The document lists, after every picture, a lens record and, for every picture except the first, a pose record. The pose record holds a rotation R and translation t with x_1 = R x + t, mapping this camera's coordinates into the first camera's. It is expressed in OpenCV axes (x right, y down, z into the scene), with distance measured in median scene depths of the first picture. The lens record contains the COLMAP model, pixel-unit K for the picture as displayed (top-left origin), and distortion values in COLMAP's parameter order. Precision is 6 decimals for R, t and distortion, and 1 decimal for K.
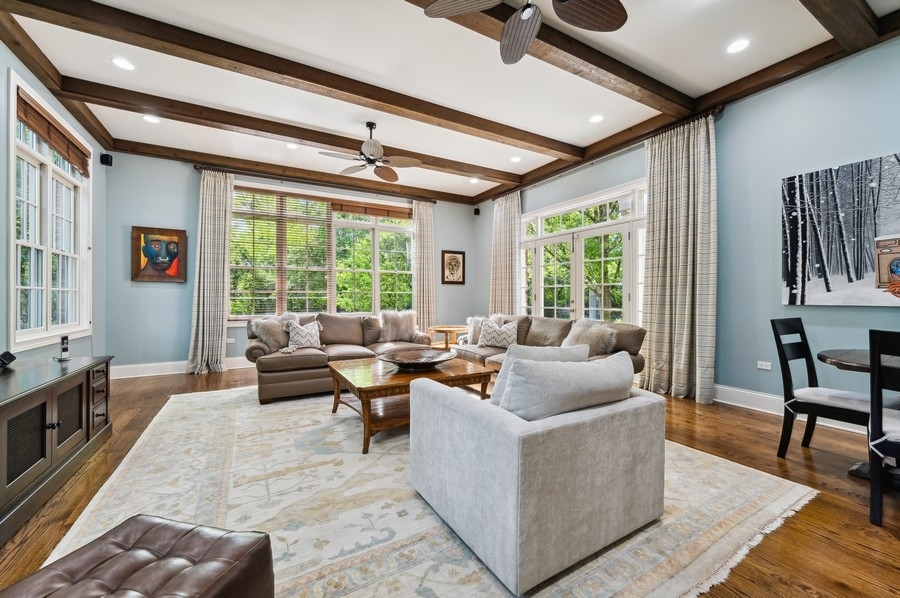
lens RADIAL K [[356.3, 0, 450.1], [0, 356.3, 297.7], [0, 0, 1]] dist [-0.007425, -0.000029]
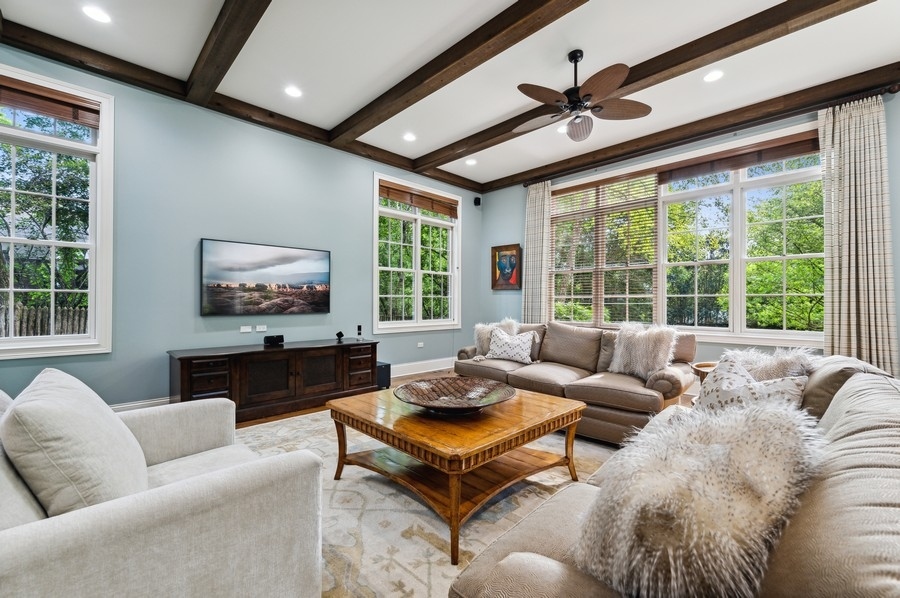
lens RADIAL K [[371.3, 0, 453.1], [0, 371.3, 296.9], [0, 0, 1]] dist [0.001030, 0.000085]
pose [[0.275535, -0.012682, -0.961207, 0.572847], [-0.004010, 0.999889, -0.014342, -0.001452], [0.961283, 0.007806, 0.275453, 0.793920]]
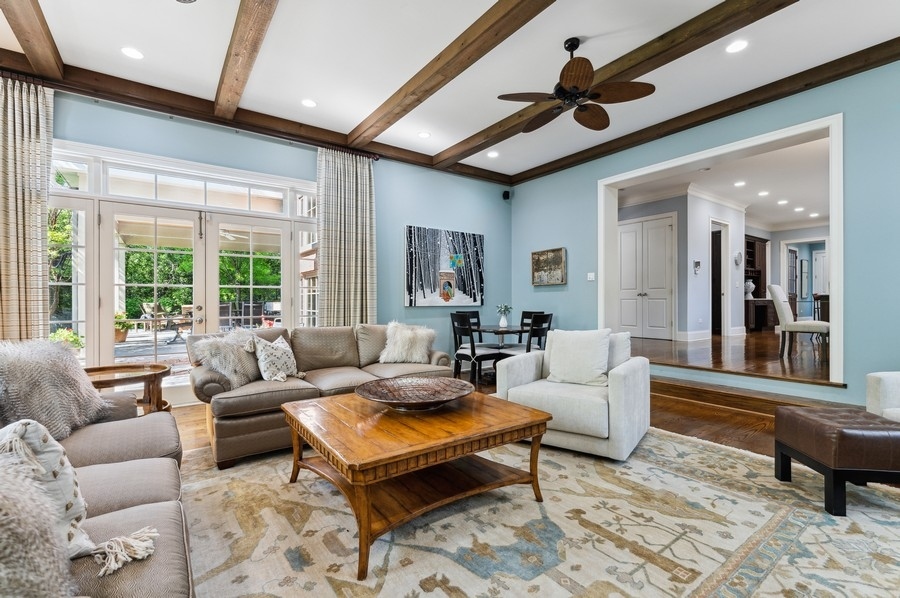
lens RADIAL K [[407.3, 0, 449.0], [0, 407.3, 302.4], [0, 0, 1]] dist [0.001041, -0.000285]
pose [[-0.101669, -0.003794, 0.994811, -0.877303], [0.004237, 0.999982, 0.004246, -0.004770], [-0.994809, 0.004647, -0.101651, 1.016407]]
